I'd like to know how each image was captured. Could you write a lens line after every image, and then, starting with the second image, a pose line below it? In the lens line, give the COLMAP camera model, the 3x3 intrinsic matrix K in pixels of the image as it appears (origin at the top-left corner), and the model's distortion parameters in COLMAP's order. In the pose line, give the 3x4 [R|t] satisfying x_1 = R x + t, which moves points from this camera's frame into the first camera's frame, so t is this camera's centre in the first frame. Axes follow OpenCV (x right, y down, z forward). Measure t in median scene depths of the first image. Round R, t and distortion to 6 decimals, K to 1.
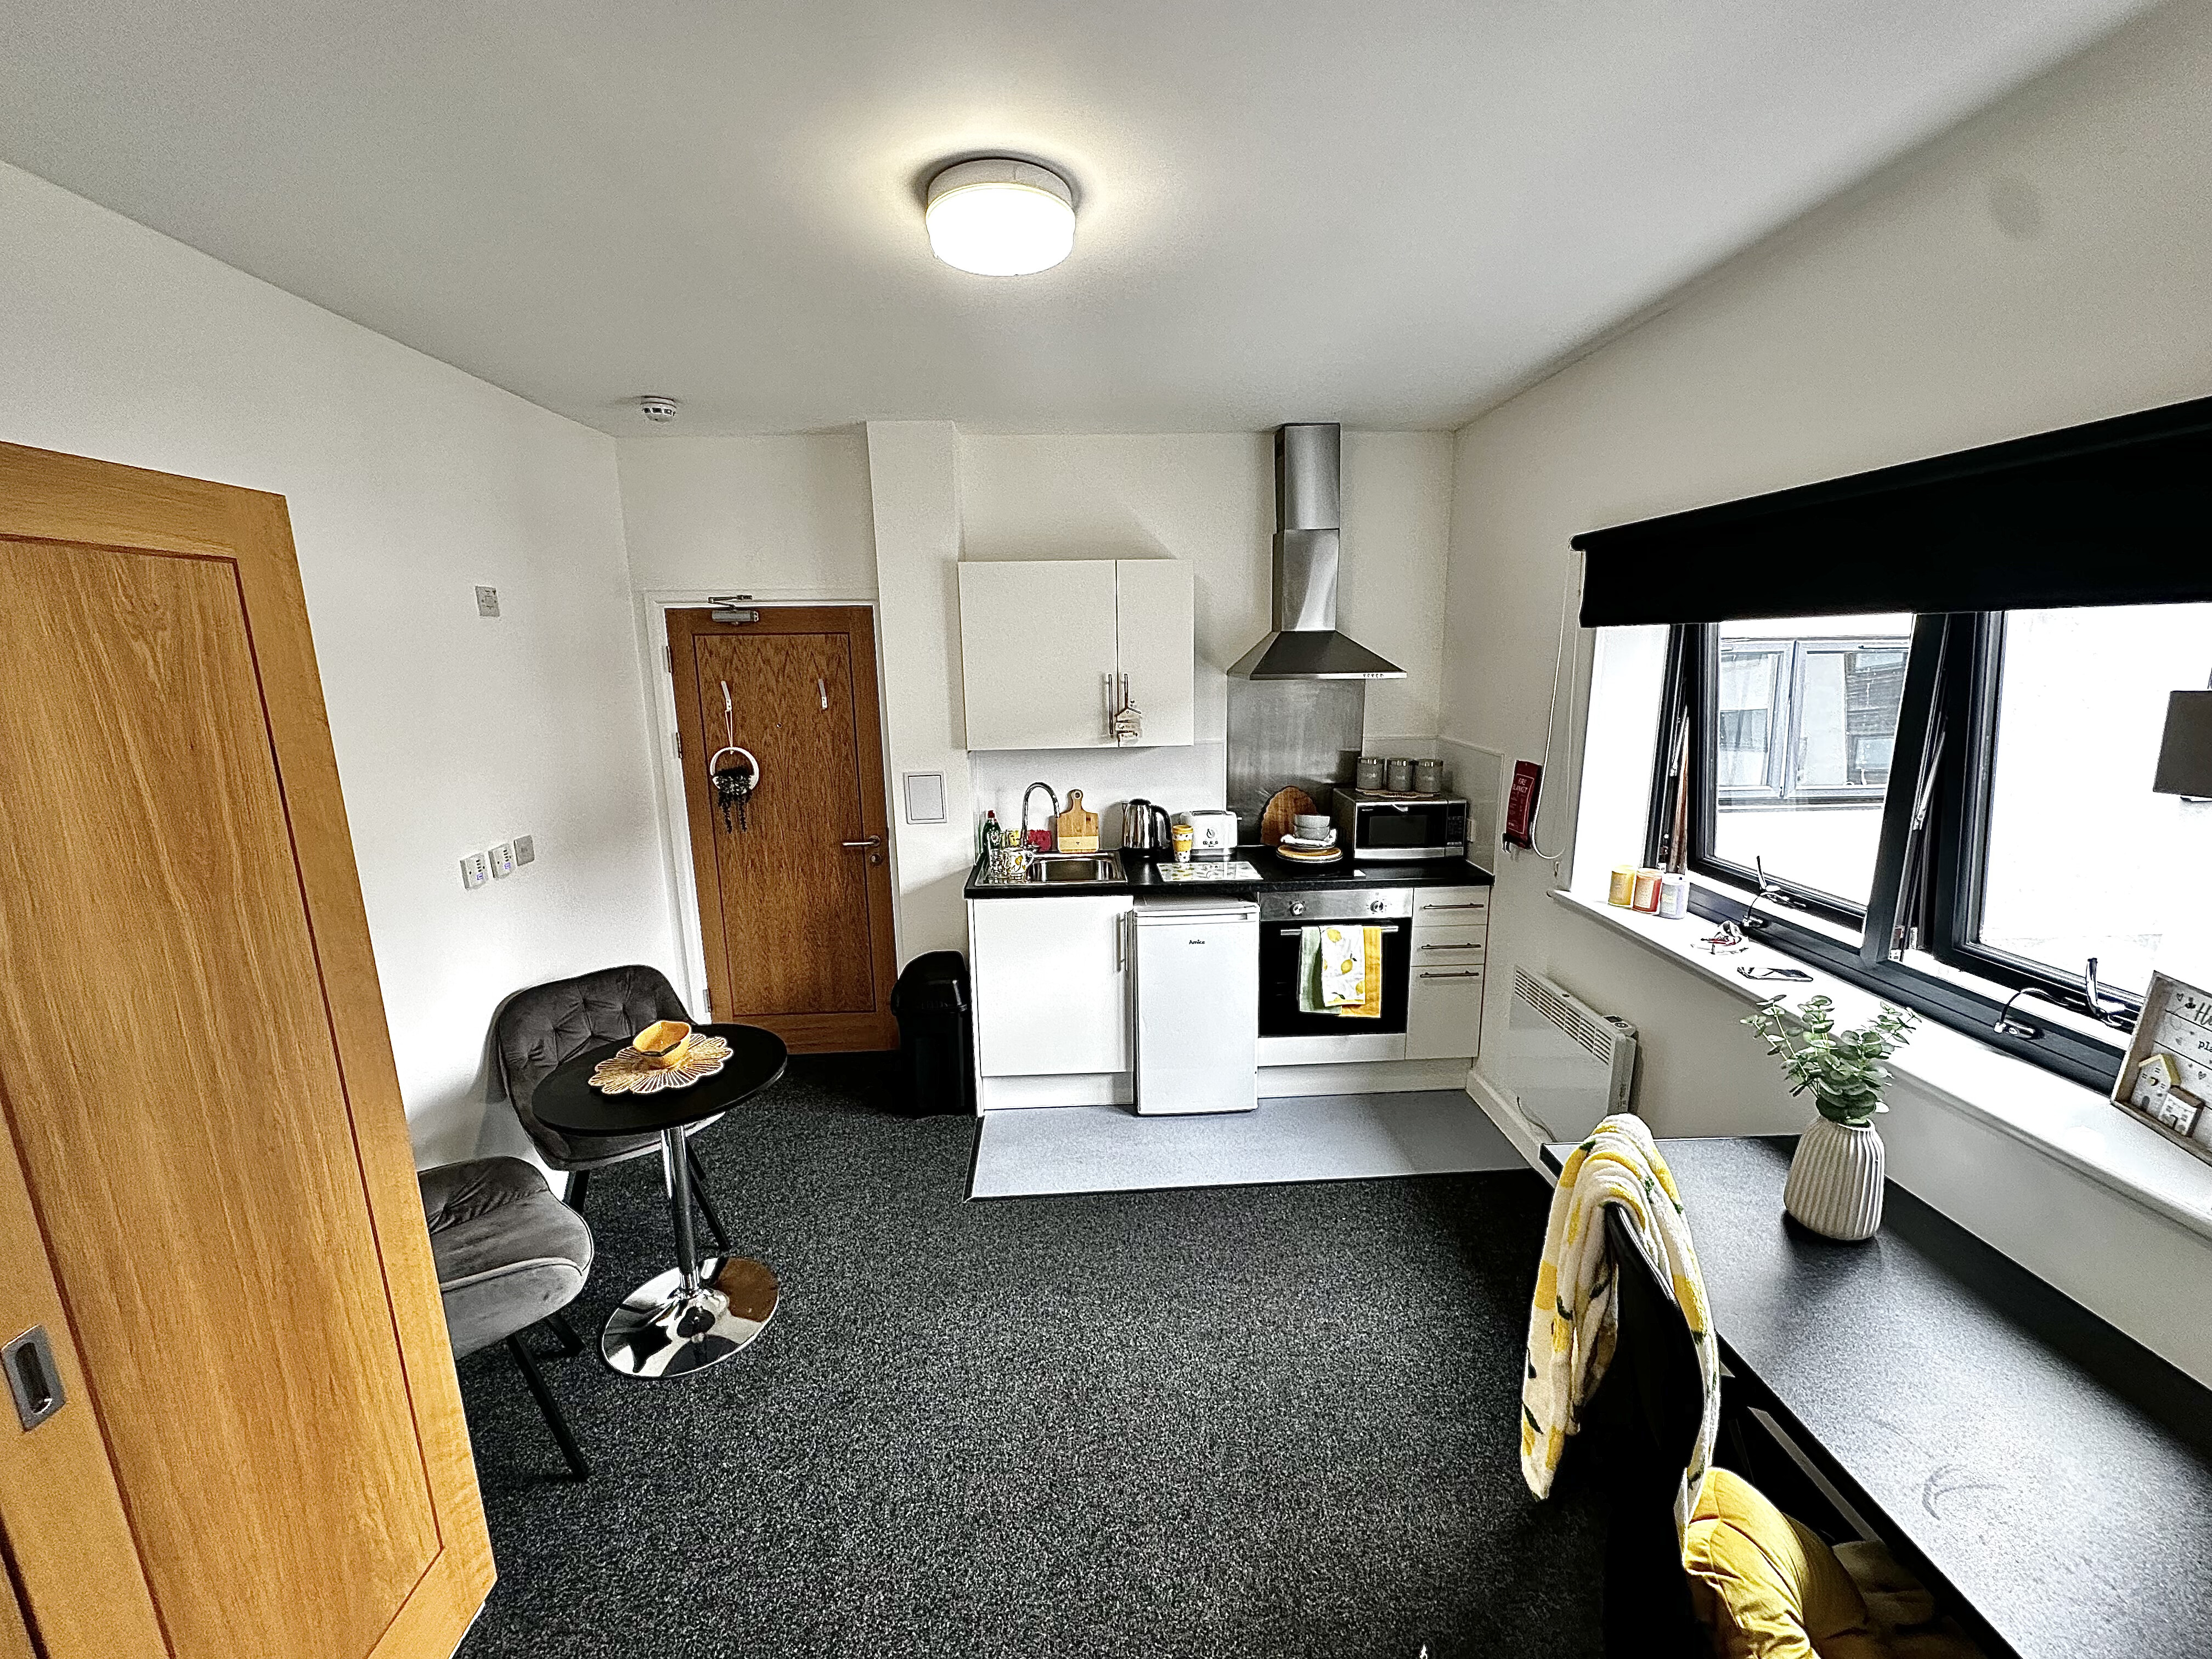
lens RADIAL K [[881.7, 0, 1107.6], [0, 881.7, 825.9], [0, 0, 1]] dist [-0.002930, 0.000659]
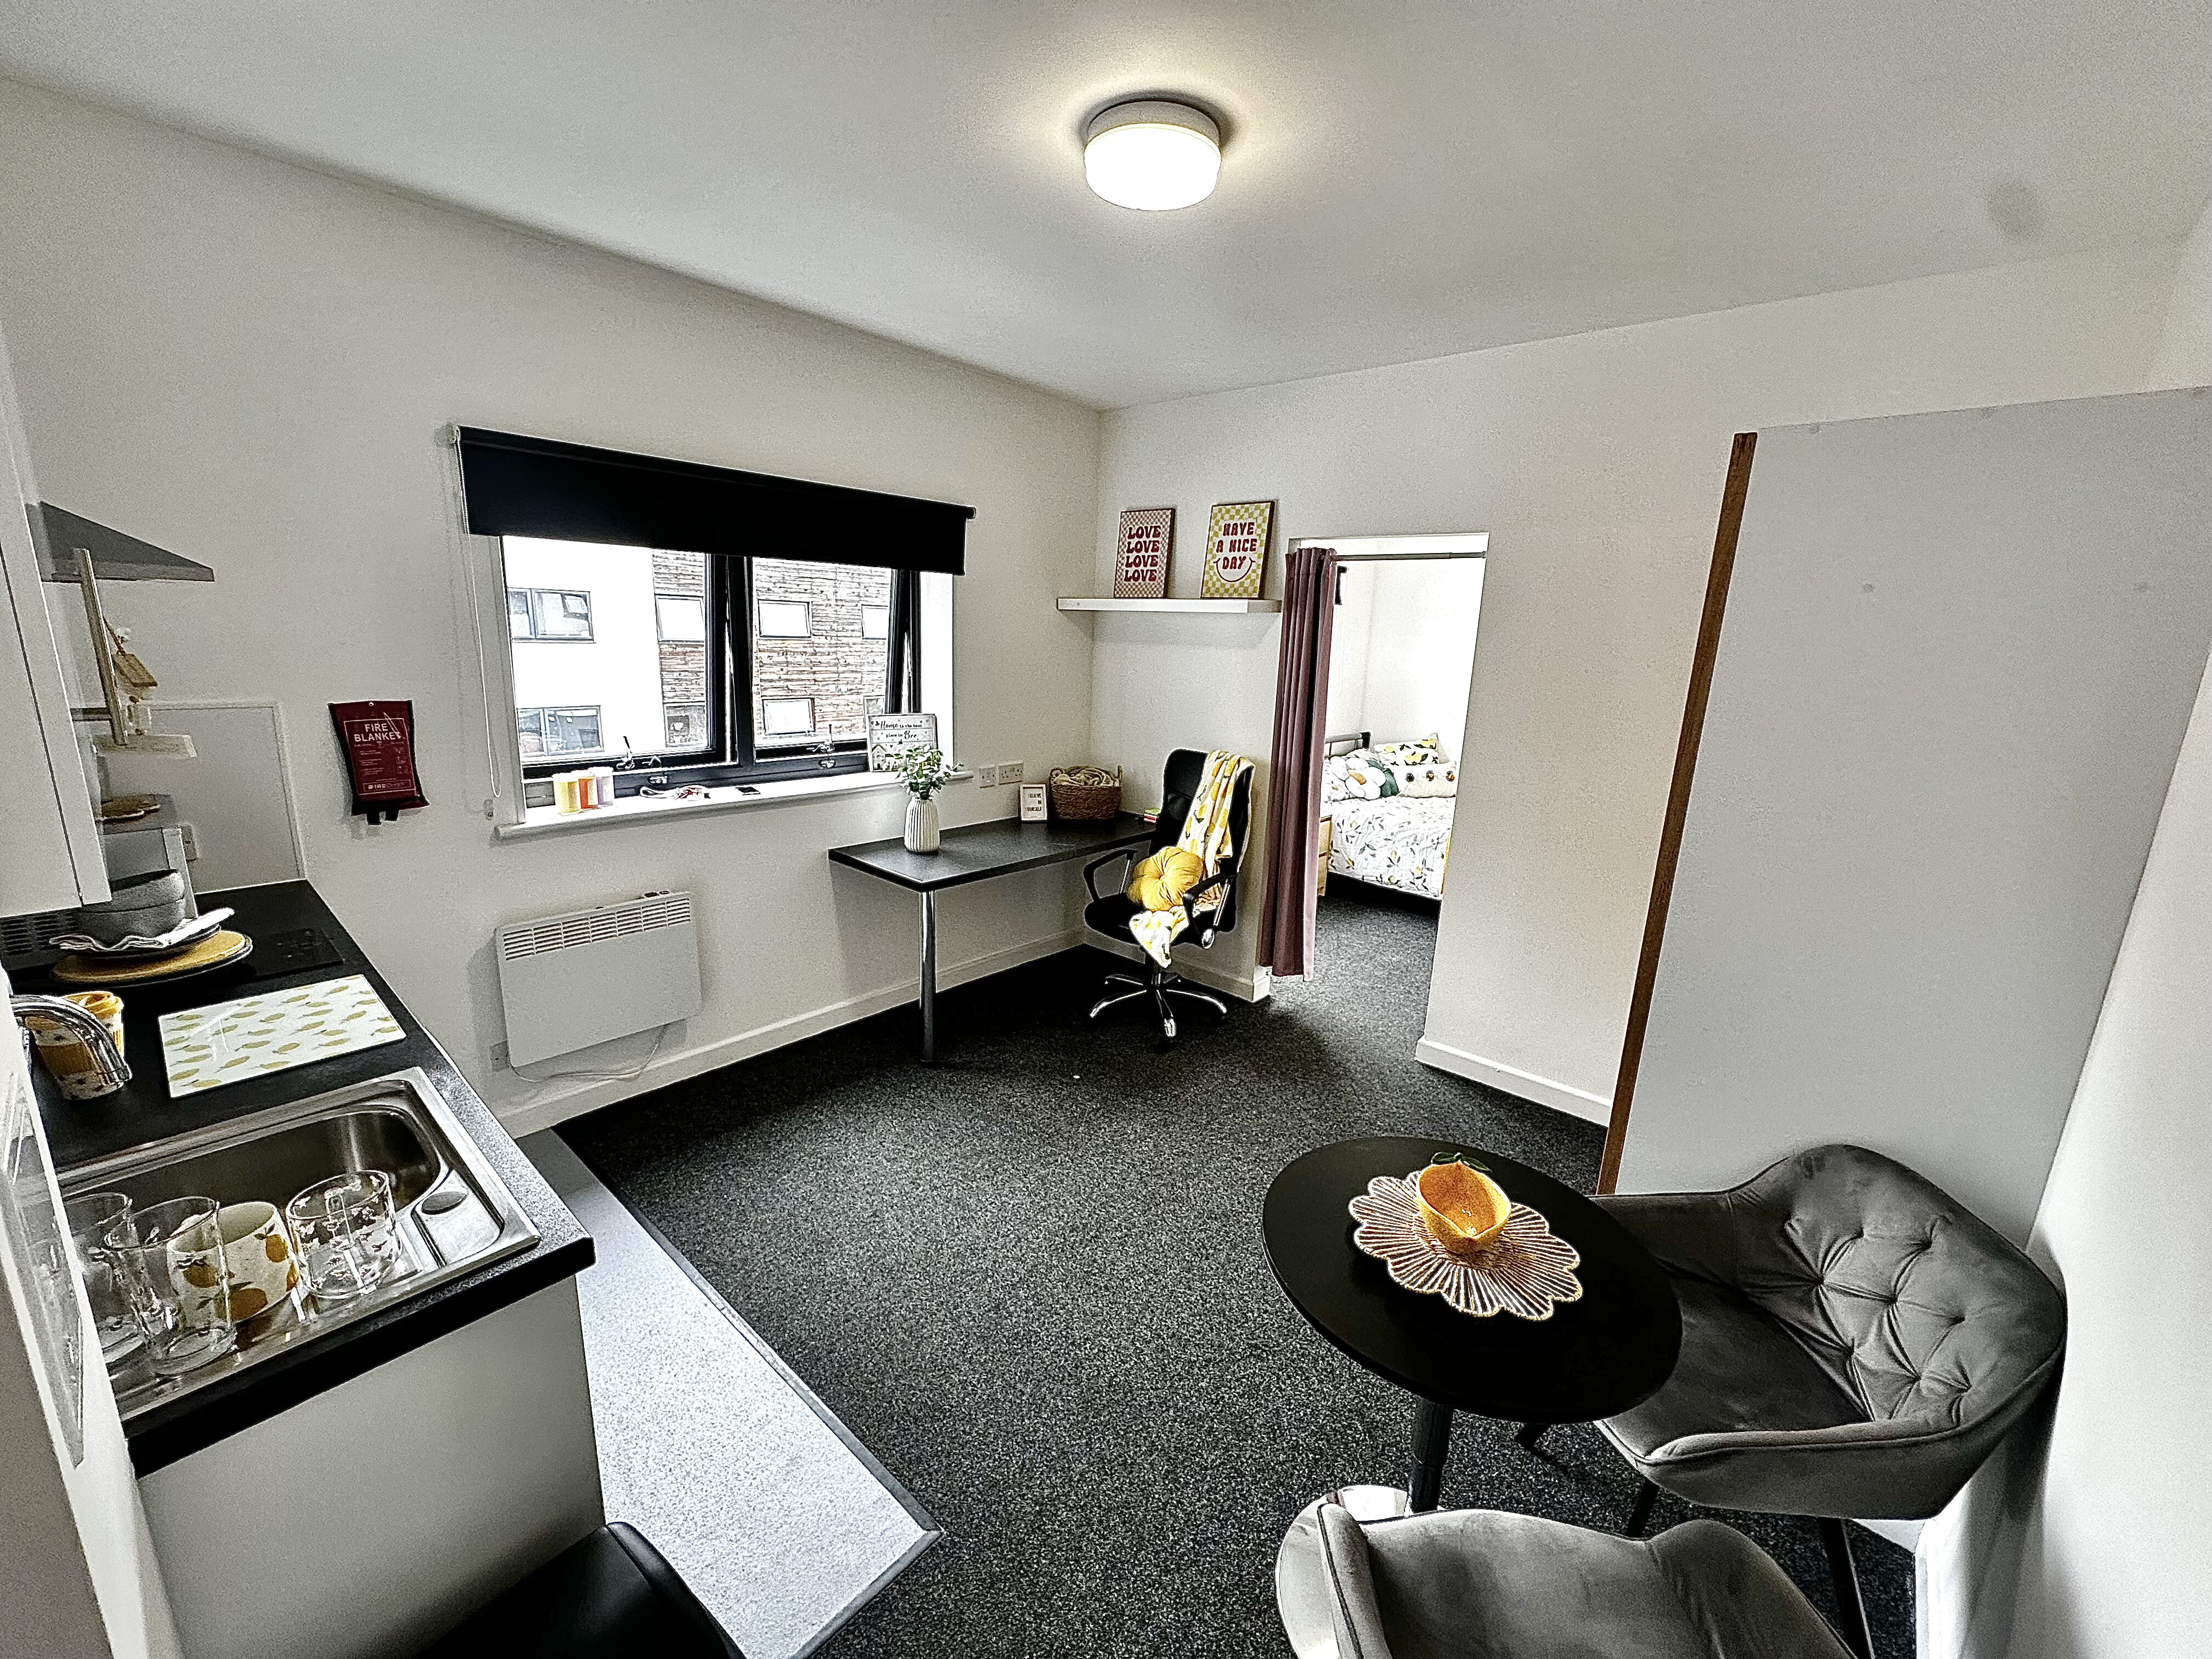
lens RADIAL K [[881.7, 0, 1107.6], [0, 881.7, 825.9], [0, 0, 1]] dist [-0.002930, 0.000659]
pose [[-0.717234, -0.165288, 0.676945, -0.472674], [0.113591, 0.930735, 0.347606, -0.150705], [-0.687511, 0.326210, -0.648780, 0.998745]]
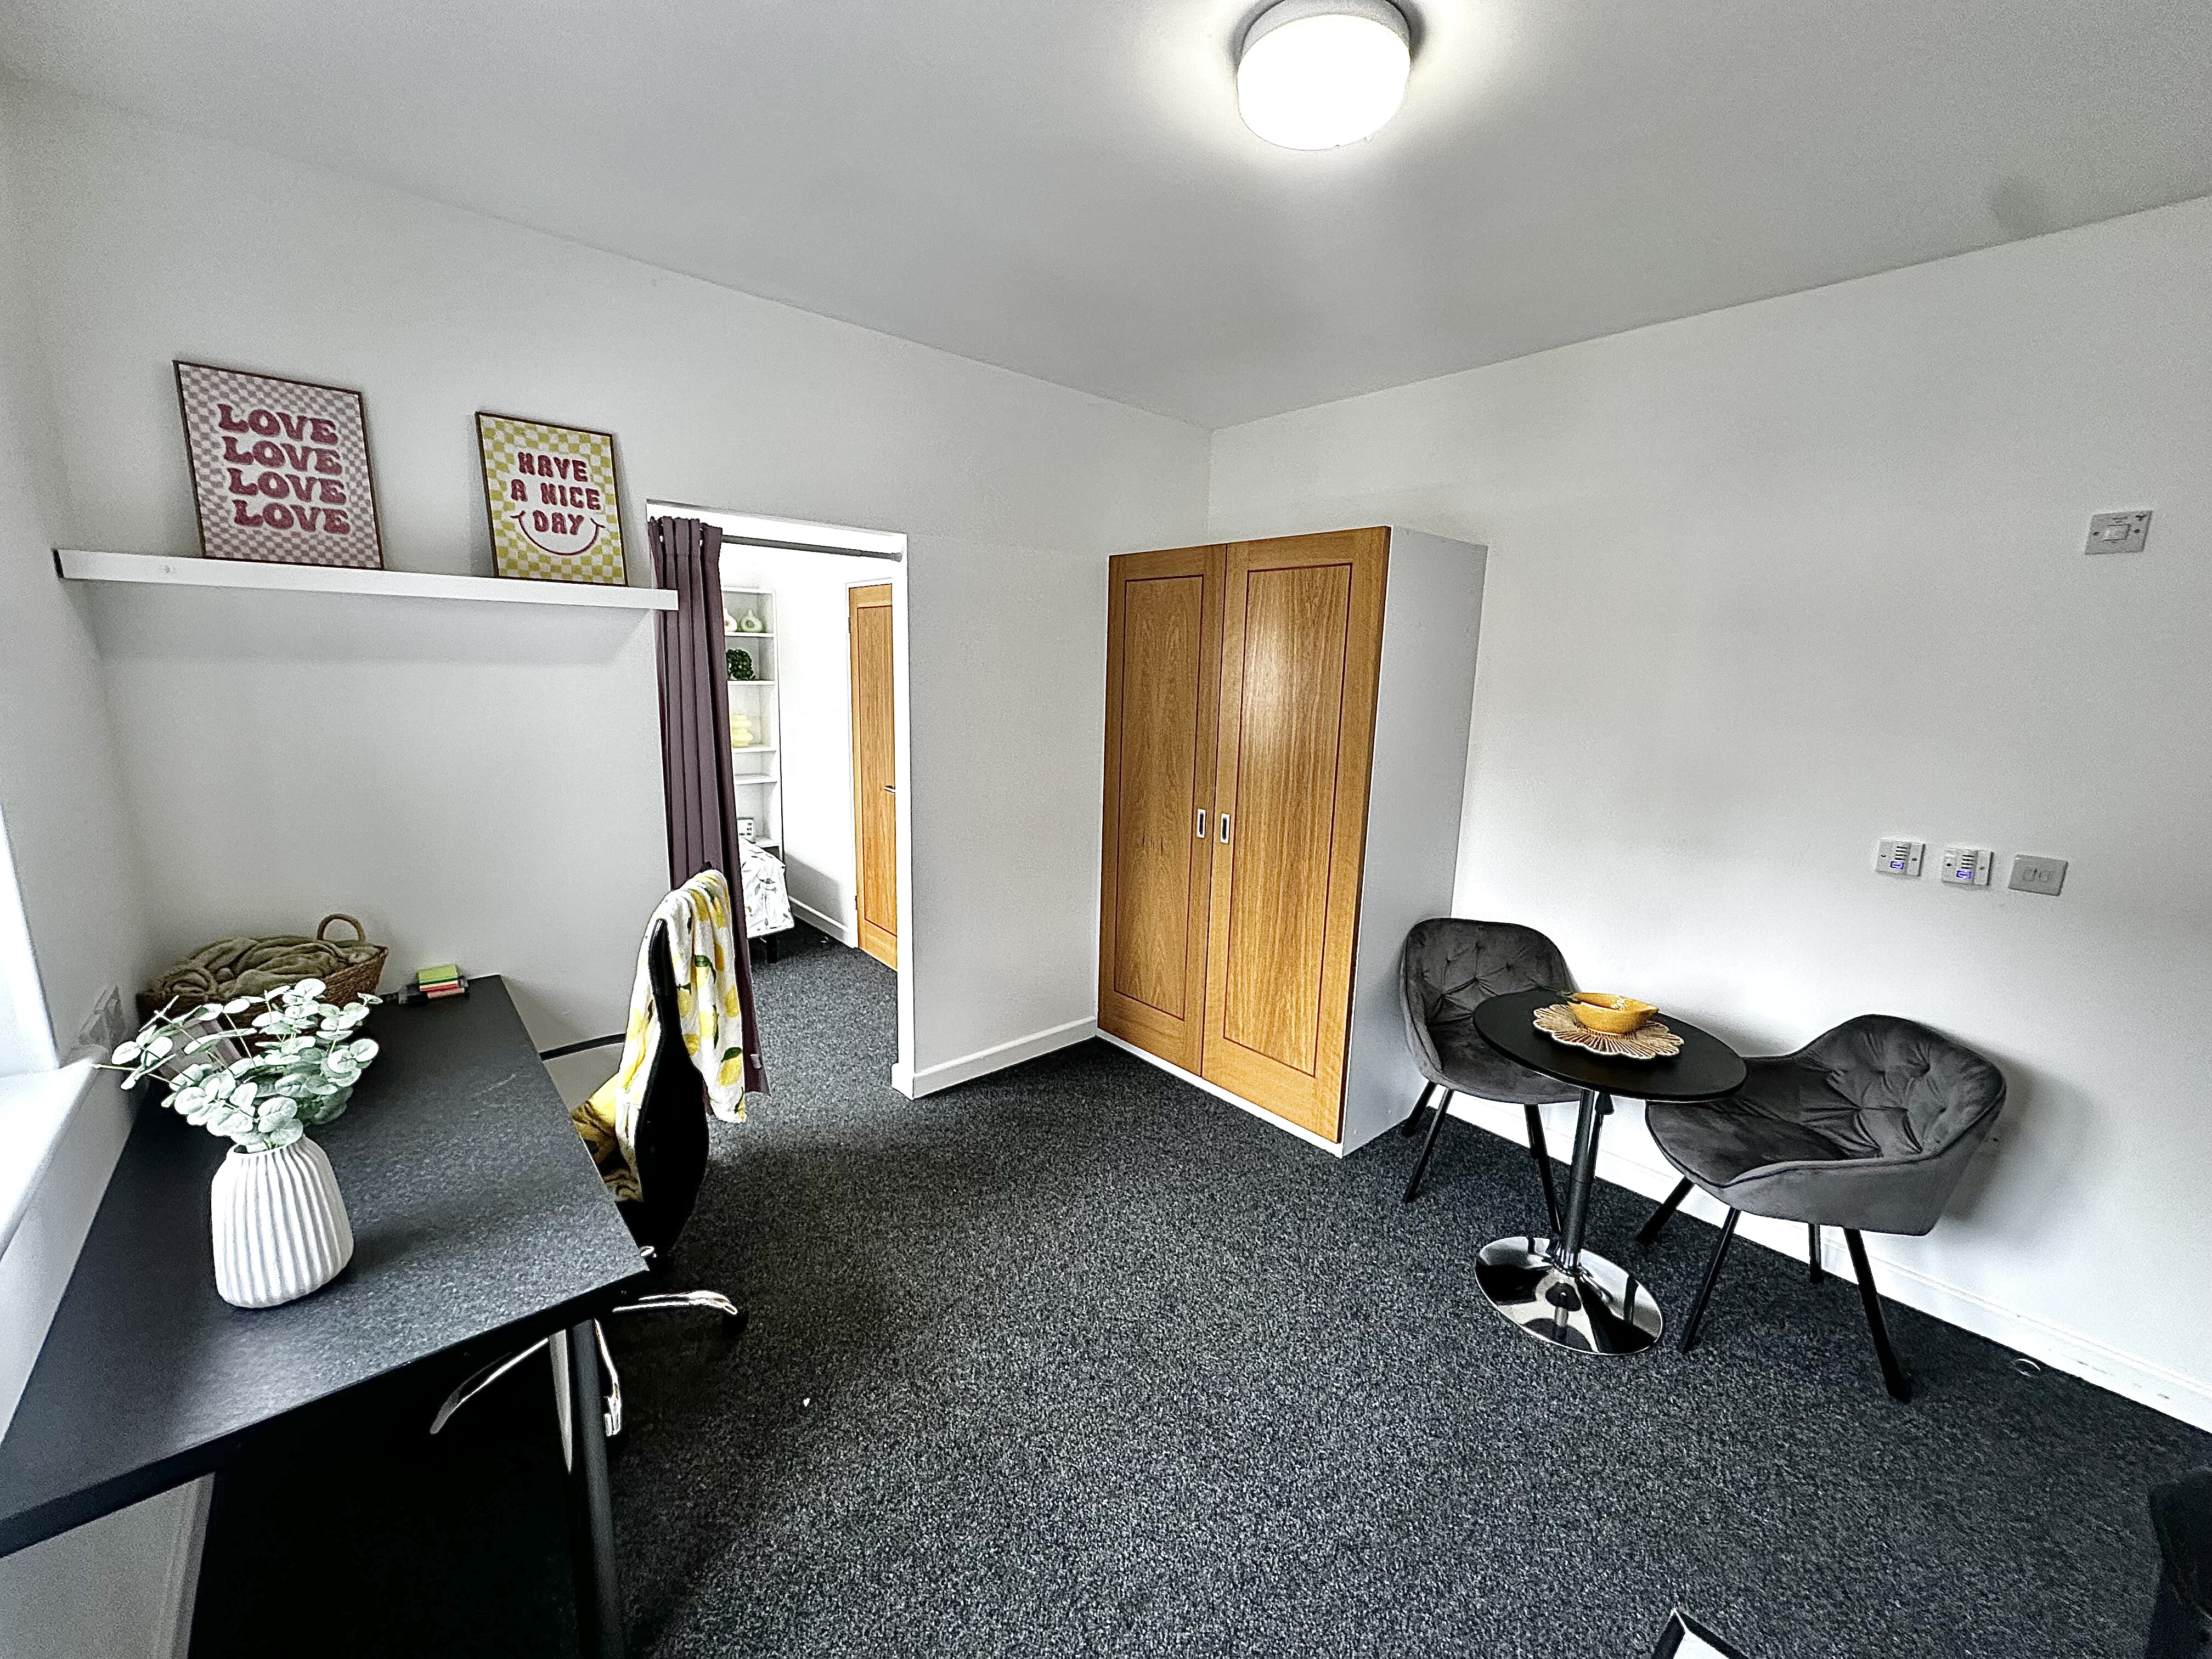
lens RADIAL K [[881.7, 0, 1107.6], [0, 881.7, 825.9], [0, 0, 1]] dist [-0.002930, 0.000659]
pose [[-0.780103, 0.107216, -0.616397, 0.332372], [-0.141595, 0.929390, 0.340859, -0.128592], [0.609418, 0.353184, -0.709838, 0.872396]]
